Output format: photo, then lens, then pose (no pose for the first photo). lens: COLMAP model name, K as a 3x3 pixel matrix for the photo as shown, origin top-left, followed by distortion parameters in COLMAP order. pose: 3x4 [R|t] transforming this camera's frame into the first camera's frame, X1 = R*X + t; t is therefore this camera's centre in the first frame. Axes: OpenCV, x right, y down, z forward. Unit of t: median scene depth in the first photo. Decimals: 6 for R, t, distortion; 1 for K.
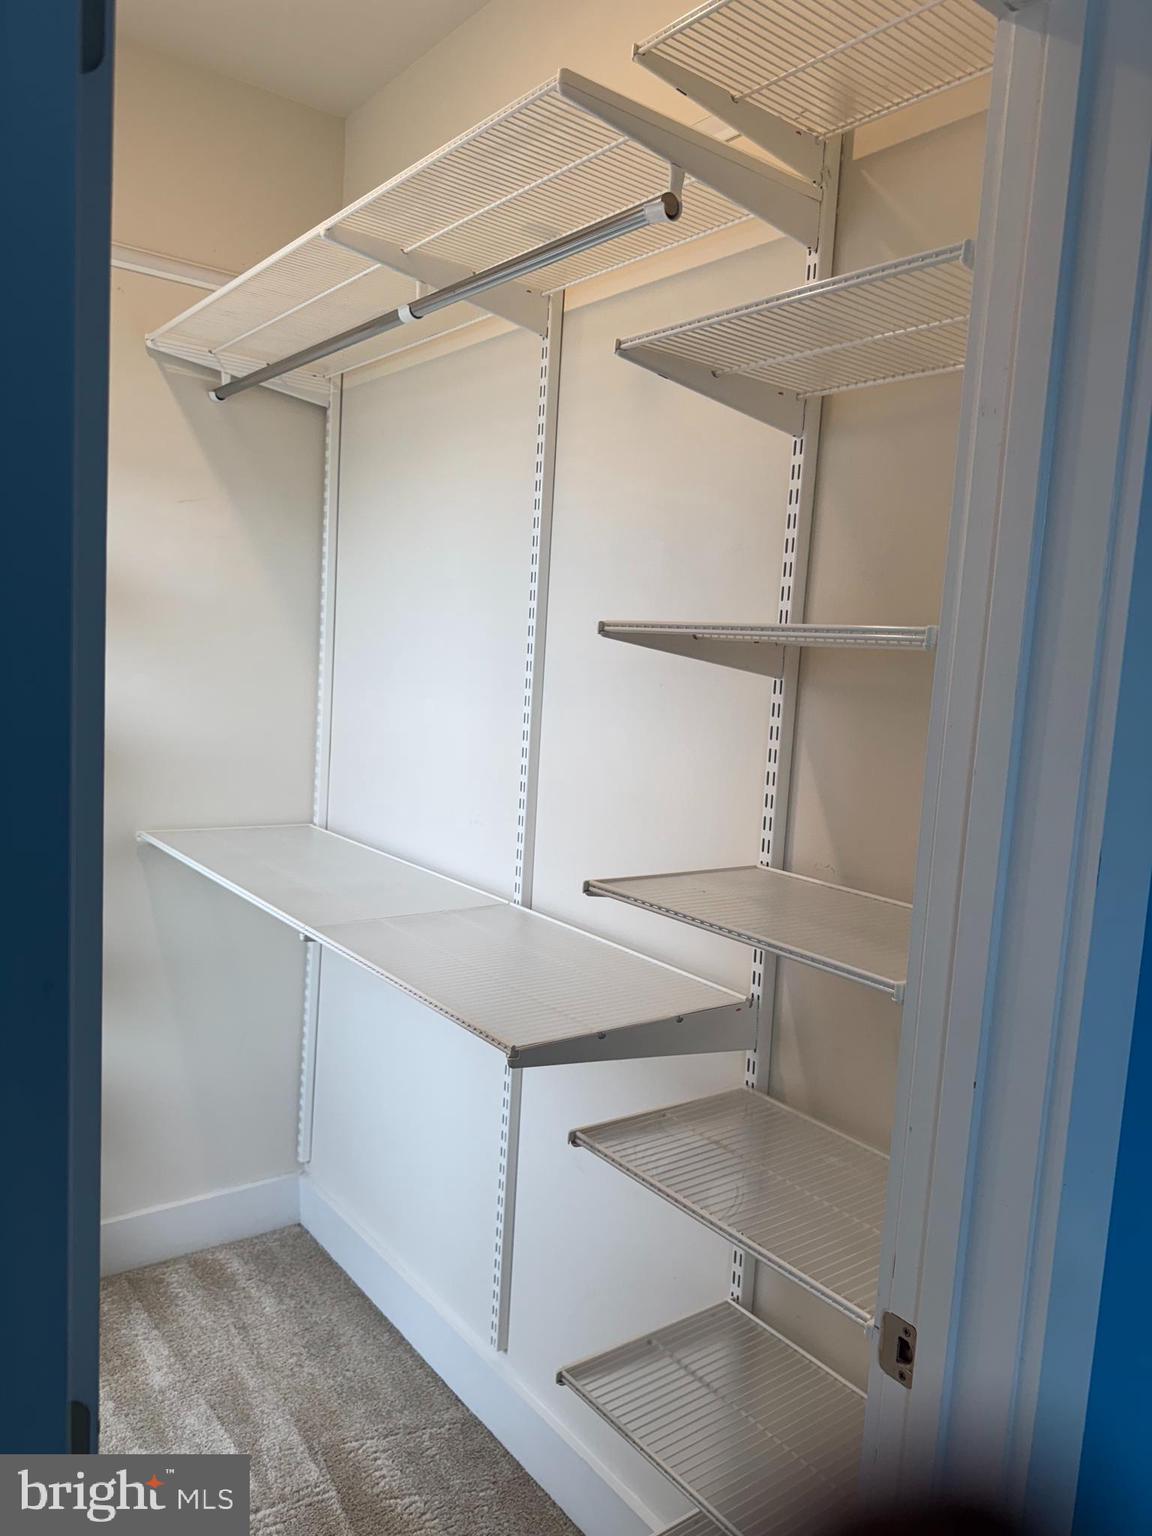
lens RADIAL K [[1109.0, 0, 576.8], [0, 1109.0, 773.8], [0, 0, 1]] dist [0.024073, -0.008038]
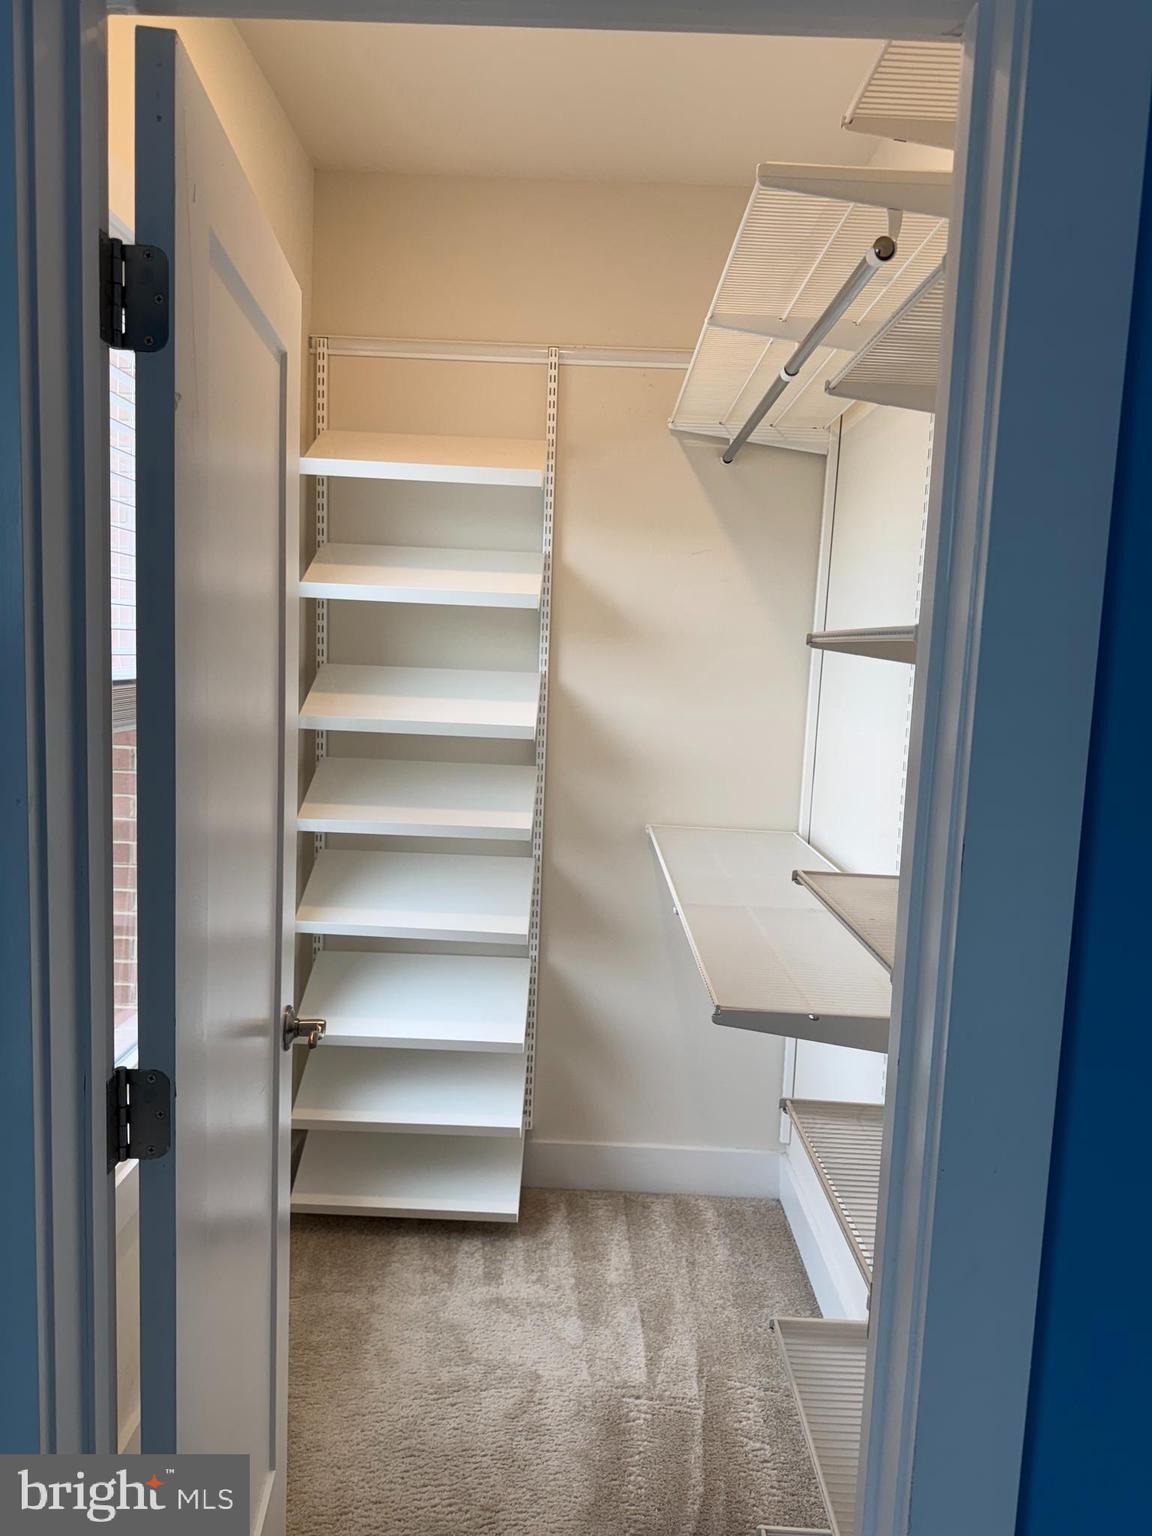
lens RADIAL K [[1109.0, 0, 584.4], [0, 1109.0, 767.3], [0, 0, 1]] dist [0.024073, -0.008038]
pose [[0.794905, 0.034034, -0.605778, 0.302151], [-0.057909, 0.998123, -0.019912, 0.017326], [0.603964, 0.050908, 0.795384, -0.004156]]
